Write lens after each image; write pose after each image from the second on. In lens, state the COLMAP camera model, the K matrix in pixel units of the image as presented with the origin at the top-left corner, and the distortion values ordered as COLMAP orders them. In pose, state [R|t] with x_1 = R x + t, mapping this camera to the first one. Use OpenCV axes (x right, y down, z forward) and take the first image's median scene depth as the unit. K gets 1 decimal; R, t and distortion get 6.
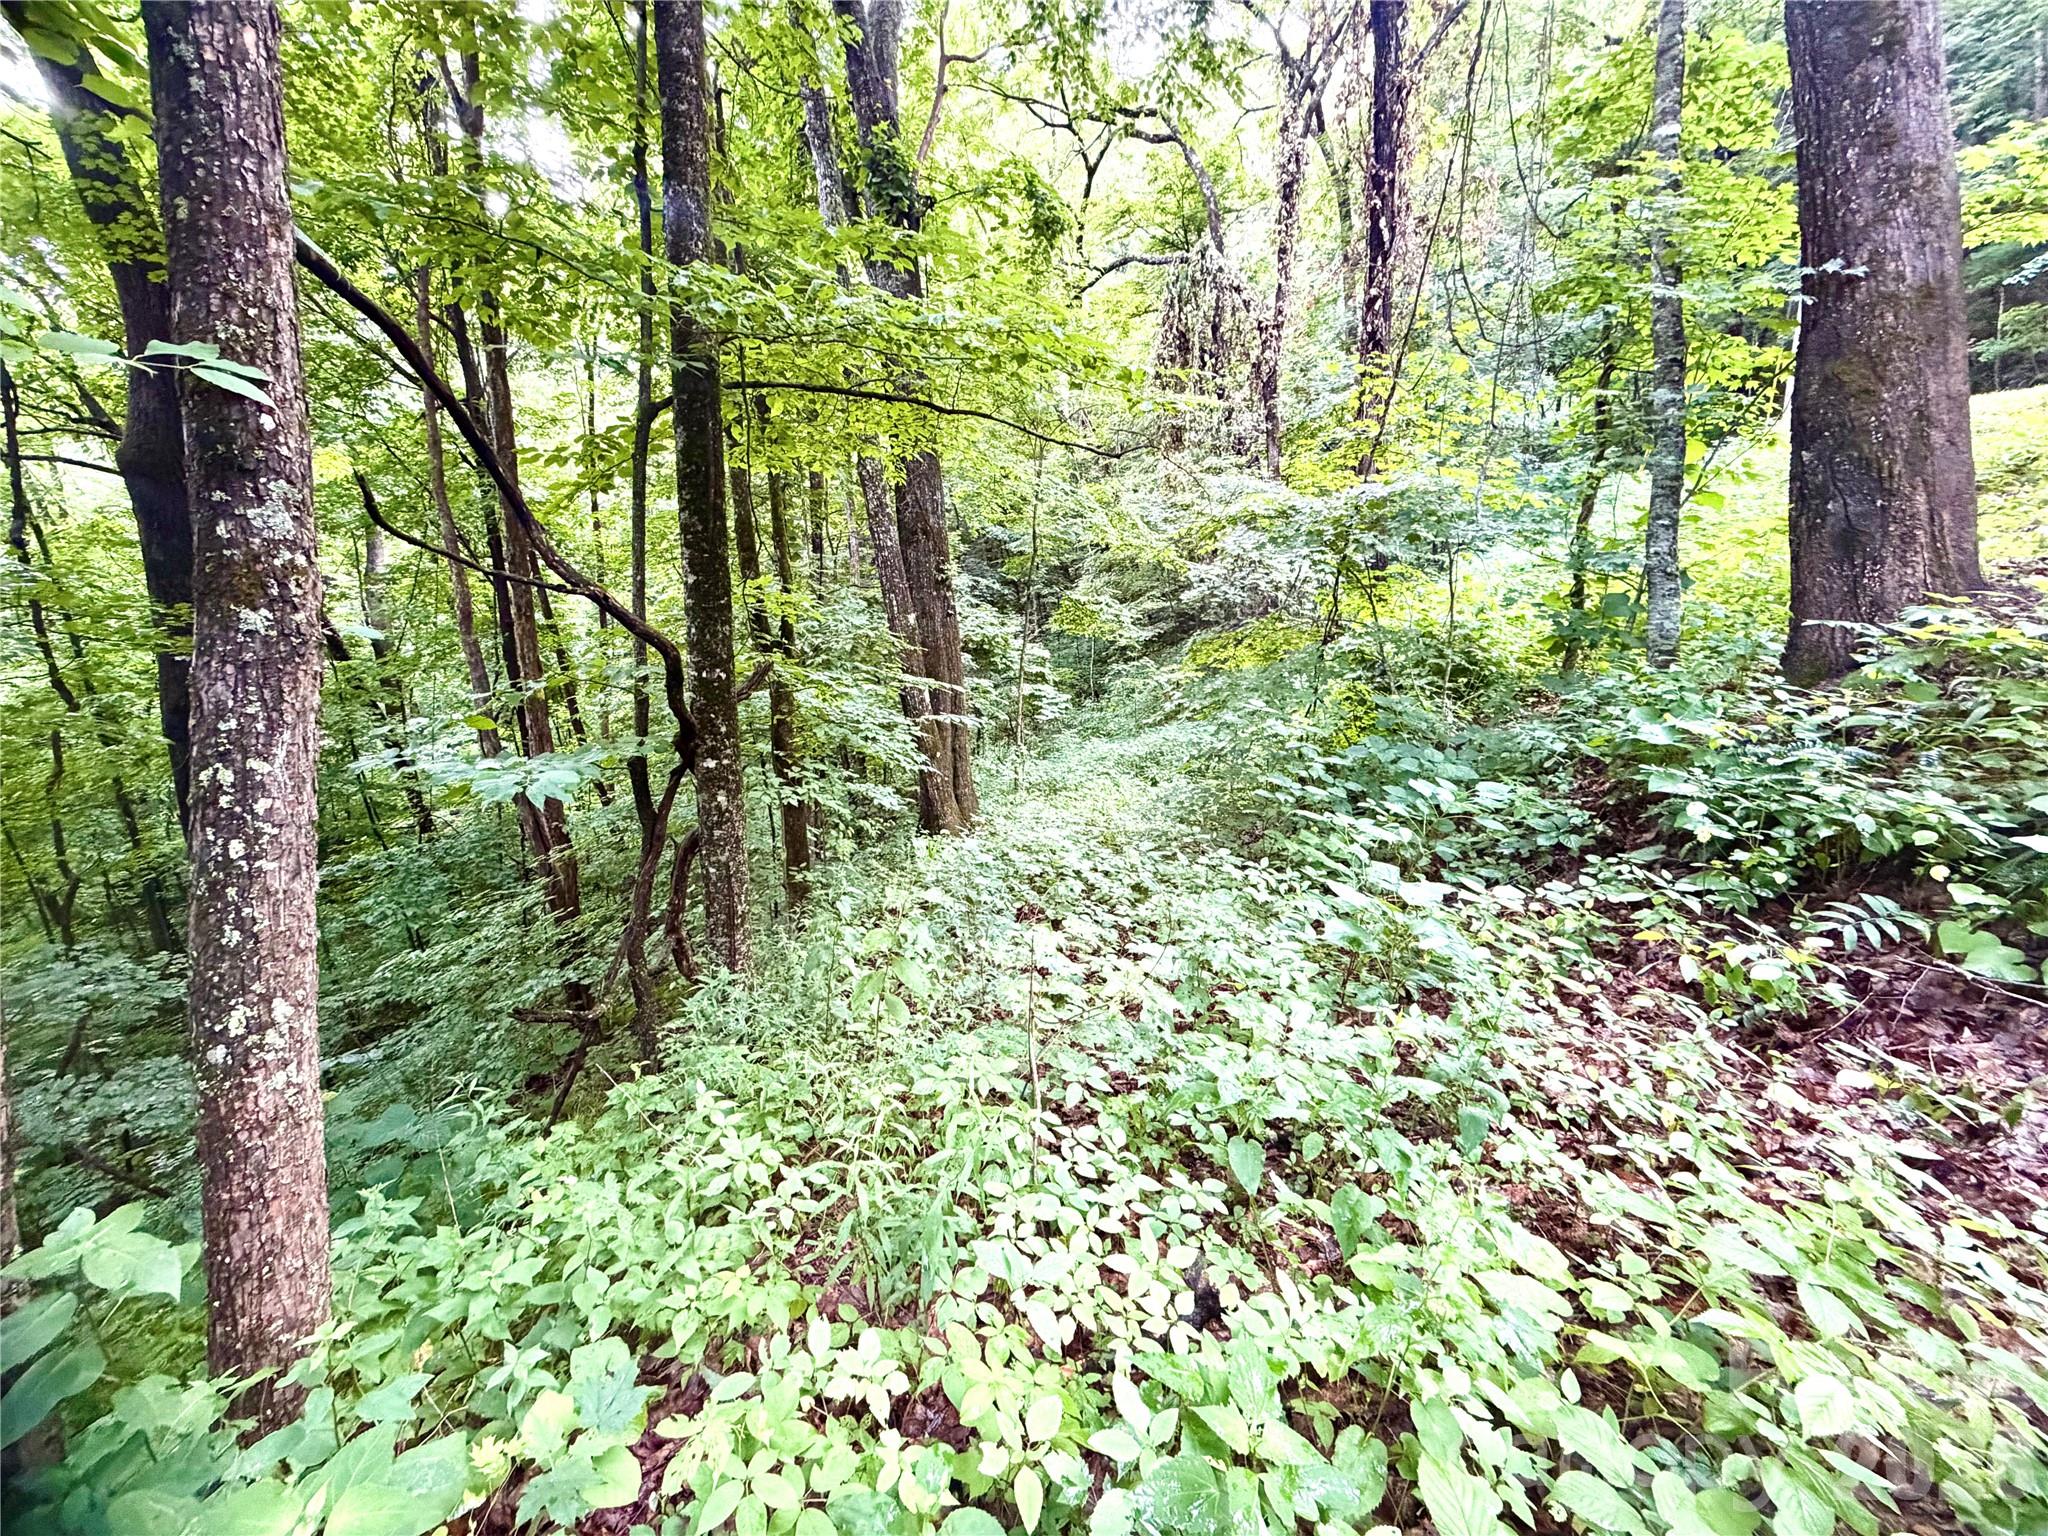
lens RADIAL K [[820.6, 0, 1021.4], [0, 820.6, 770.1], [0, 0, 1]] dist [0.000182, -0.000126]
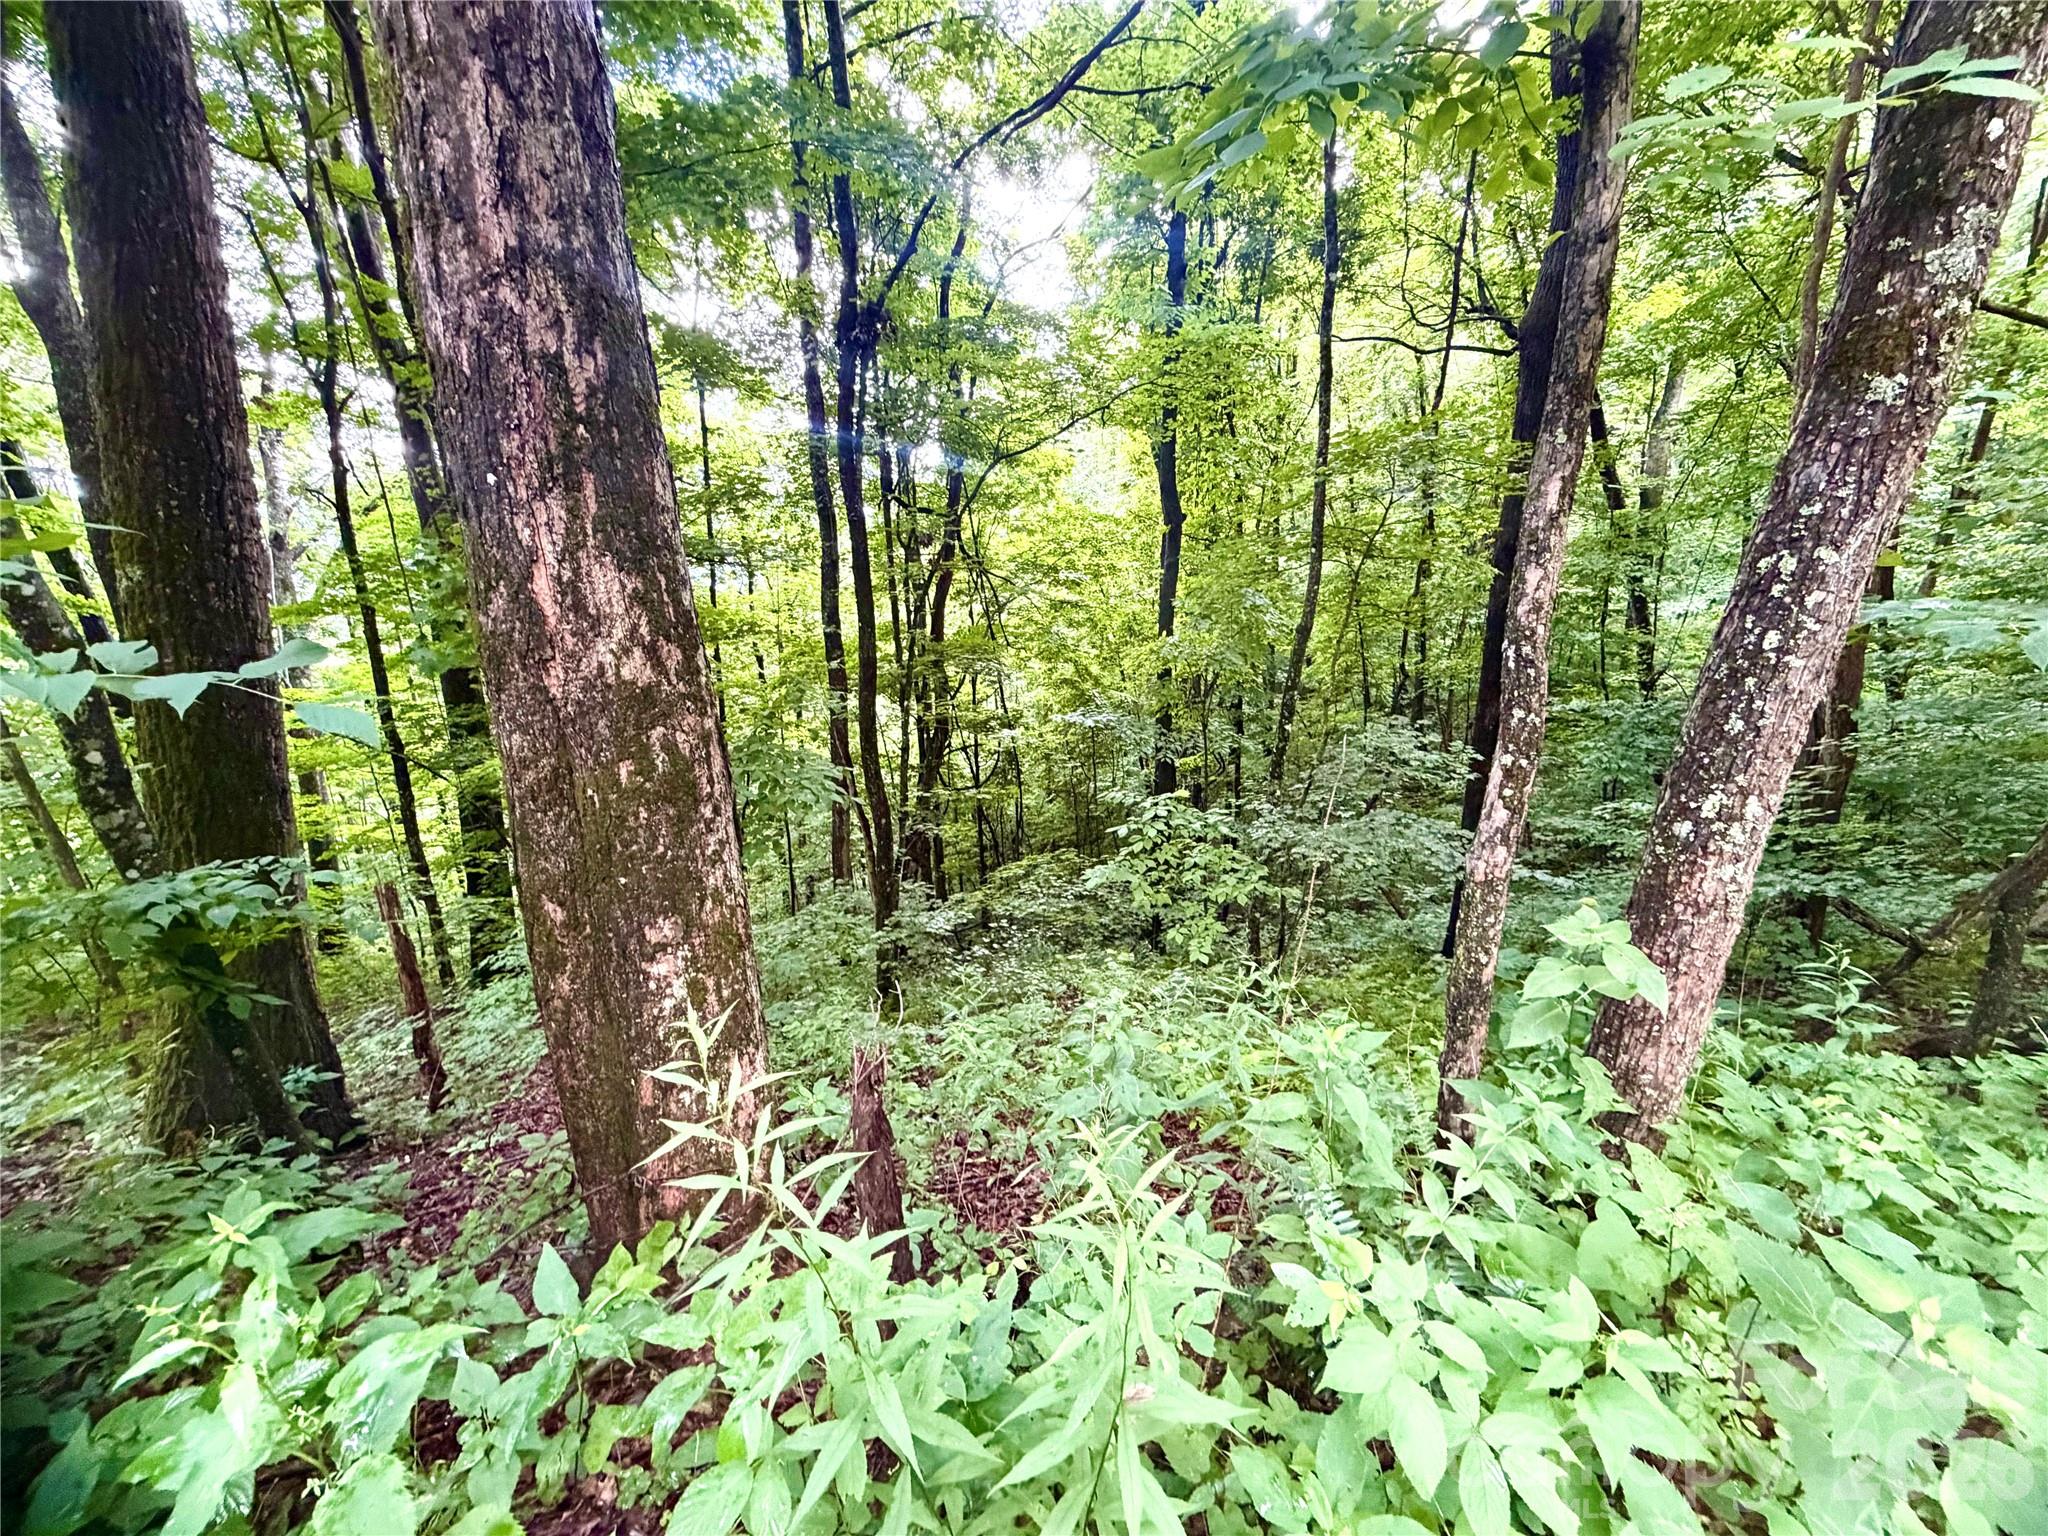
lens RADIAL K [[820.6, 0, 1020.7], [0, 820.6, 765.4], [0, 0, 1]] dist [0.000182, -0.000126]
pose [[0.287517, 0.269645, -0.919035, -0.262905], [-0.111943, 0.962436, 0.247358, 0.098316], [0.951211, 0.031760, 0.306902, -0.166890]]
